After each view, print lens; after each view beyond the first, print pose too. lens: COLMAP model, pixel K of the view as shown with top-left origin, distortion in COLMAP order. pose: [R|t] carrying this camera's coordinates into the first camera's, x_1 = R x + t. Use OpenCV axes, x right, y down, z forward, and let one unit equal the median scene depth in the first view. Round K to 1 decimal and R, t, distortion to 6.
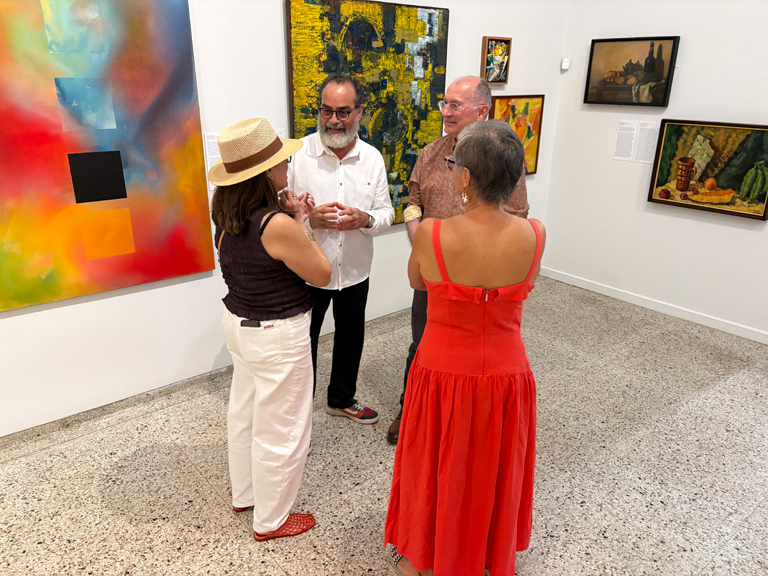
lens RADIAL K [[583.4, 0, 388.3], [0, 583.4, 289.2], [0, 0, 1]] dist [0.023999, -0.000833]
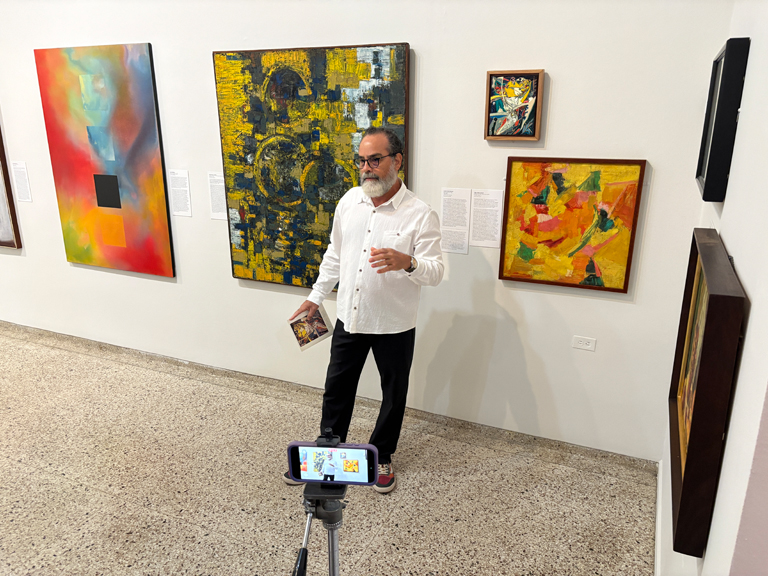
lens RADIAL K [[583.4, 0, 388.3], [0, 583.4, 289.2], [0, 0, 1]] dist [0.023999, -0.000833]
pose [[0.432196, 0.247509, -0.867148, 0.857925], [-0.310861, 0.943548, 0.114379, -0.257644], [0.846506, 0.220129, 0.484739, 0.692207]]
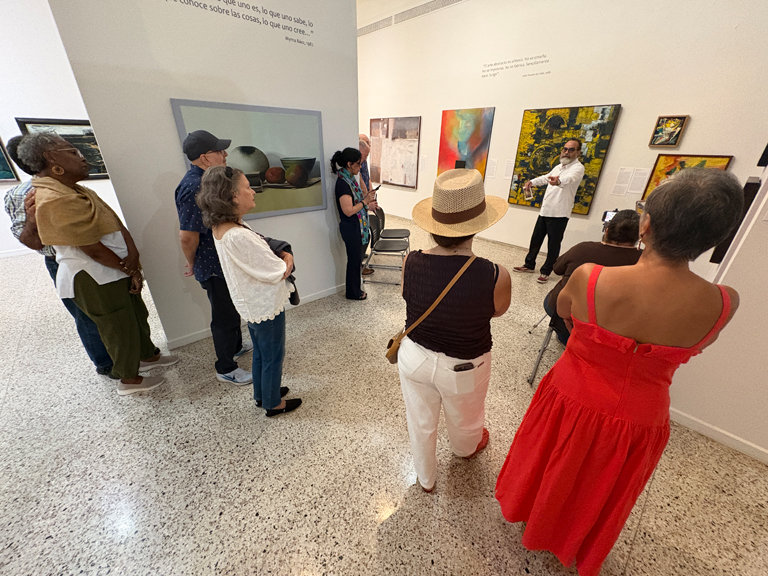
lens RADIAL K [[305.4, 0, 384.3], [0, 305.4, 289.1], [0, 0, 1]] dist [0.001031, -0.000589]
pose [[0.040997, 0.424459, -0.904519, 1.247706], [-0.360170, 0.850695, 0.382877, -0.072290], [0.931985, 0.310084, 0.187754, 0.291938]]
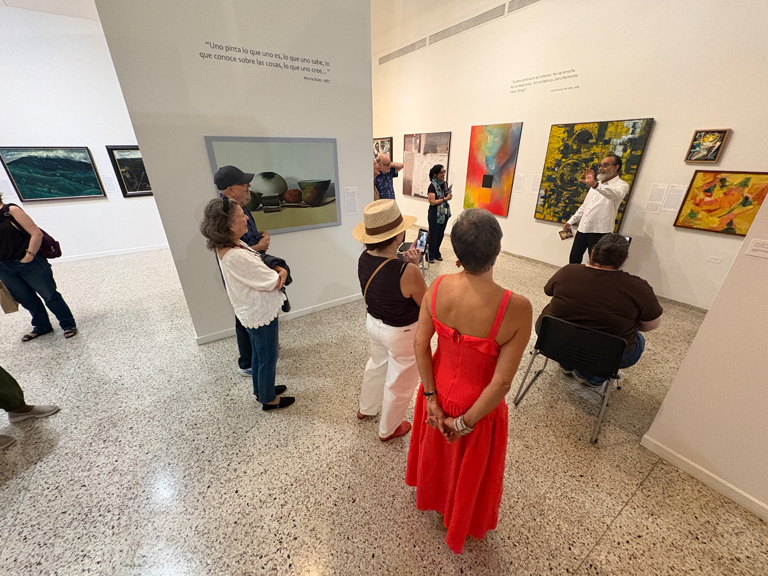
lens RADIAL K [[304.4, 0, 384.1], [0, 304.4, 289.4], [0, 0, 1]] dist [-0.000065, -0.000373]
pose [[-0.110018, 0.403698, -0.908253, 1.279419], [-0.341975, 0.842635, 0.415956, -0.143544], [0.933247, 0.356362, 0.045350, 0.383165]]
